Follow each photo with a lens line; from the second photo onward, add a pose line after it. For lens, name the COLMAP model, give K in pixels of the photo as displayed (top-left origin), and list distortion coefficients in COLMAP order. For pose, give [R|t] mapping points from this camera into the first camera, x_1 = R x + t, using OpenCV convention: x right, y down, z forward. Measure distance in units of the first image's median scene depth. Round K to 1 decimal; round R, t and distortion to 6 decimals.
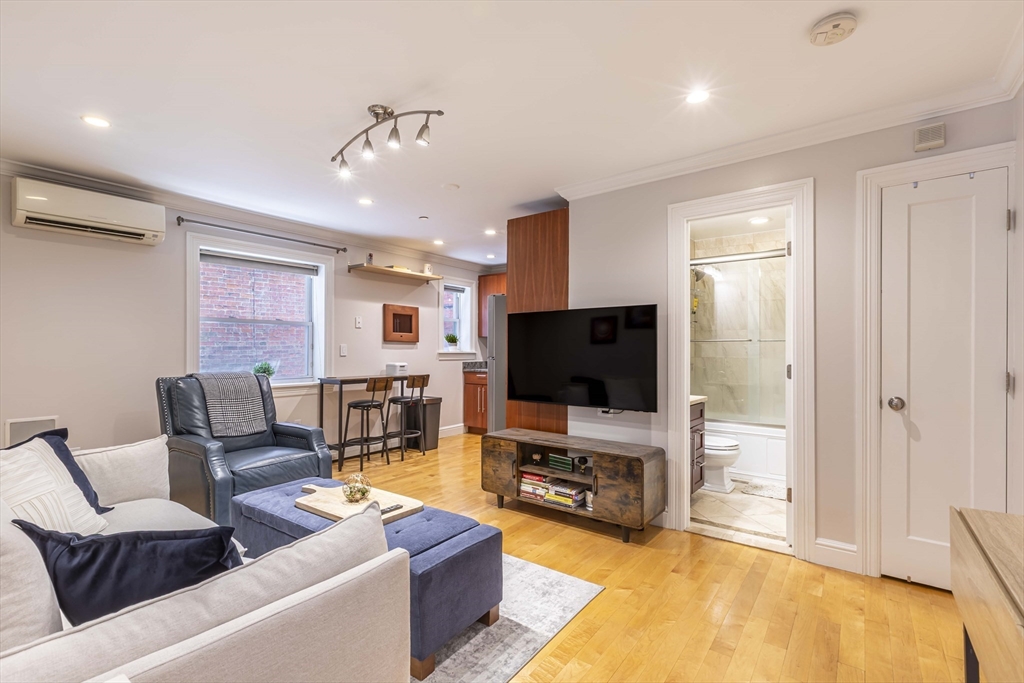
lens RADIAL K [[465.1, 0, 512.5], [0, 465.1, 346.6], [0, 0, 1]] dist [-0.000610, 0.000009]
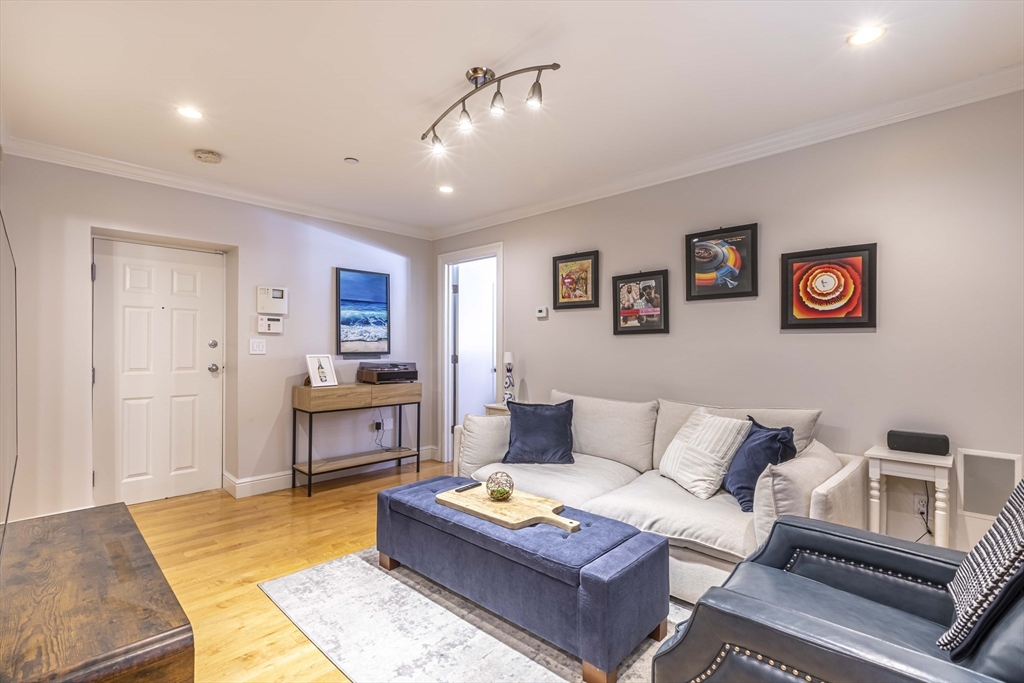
lens RADIAL K [[469.7, 0, 513.0], [0, 469.7, 347.1], [0, 0, 1]] dist [0.002207, 0.000866]
pose [[-0.993372, -0.002645, 0.114909, -0.300499], [-0.002672, 0.999996, -0.000079, 0.003031], [-0.114909, -0.000385, -0.993376, 1.258946]]
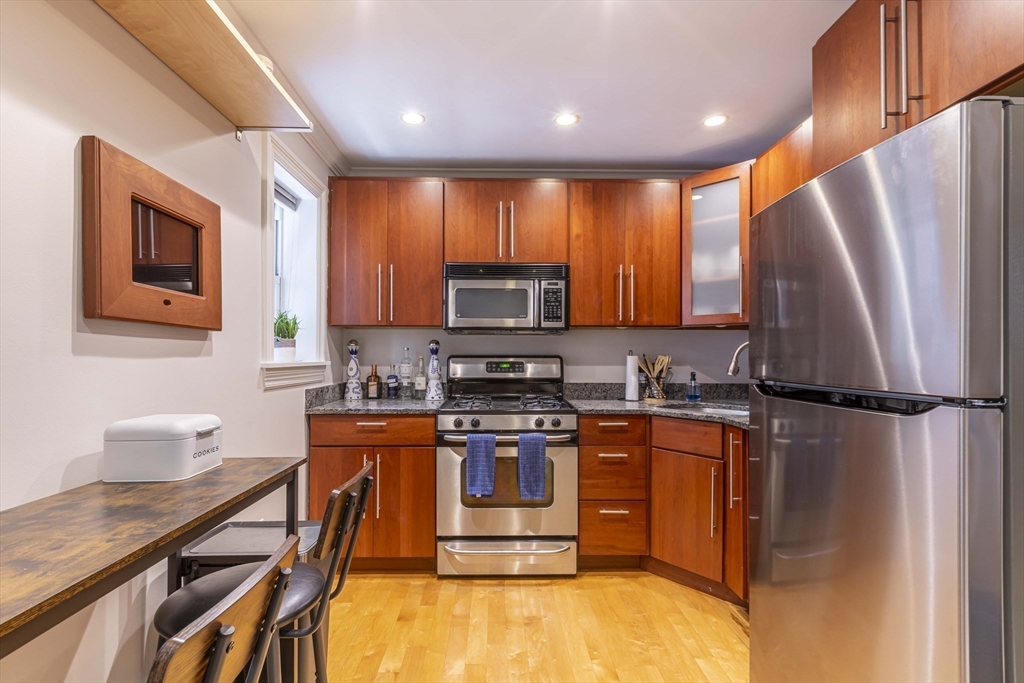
lens RADIAL K [[469.7, 0, 513.0], [0, 469.7, 347.1], [0, 0, 1]] dist [0.002207, 0.000866]
pose [[0.774034, 0.012180, 0.633027, -0.400126], [-0.005221, 0.999904, -0.012855, 0.004810], [-0.633123, 0.006645, 0.774023, 1.099337]]
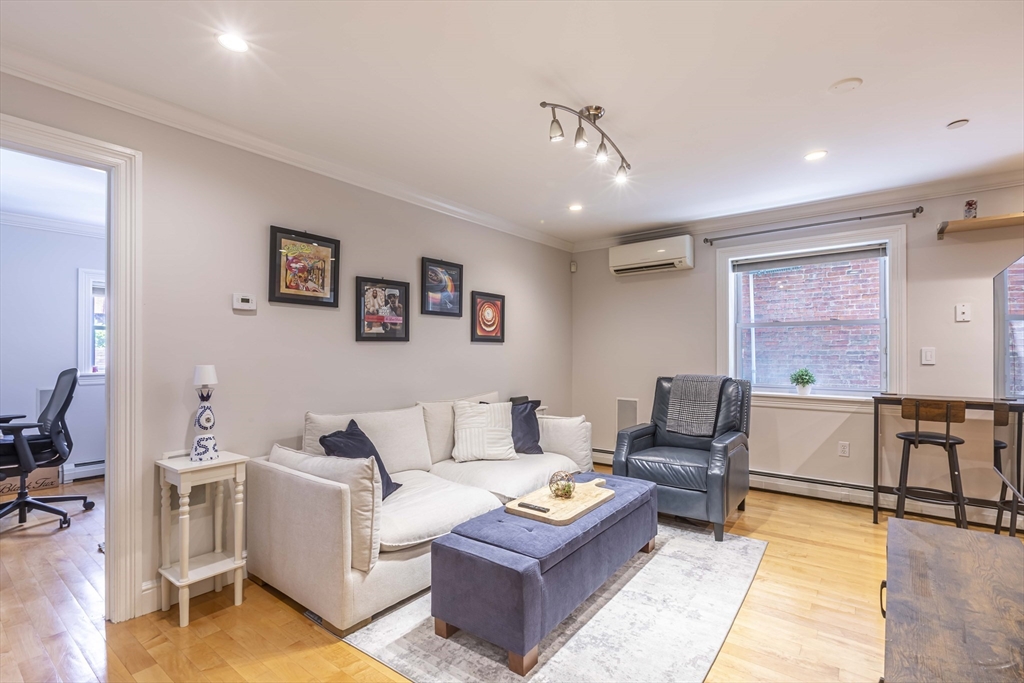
lens RADIAL K [[469.7, 0, 513.0], [0, 469.7, 347.1], [0, 0, 1]] dist [0.002207, 0.000866]
pose [[-0.011697, -0.010111, -0.999880, 0.473886], [0.004449, 0.999938, -0.010163, -0.001640], [0.999922, -0.004568, -0.011651, 0.567753]]
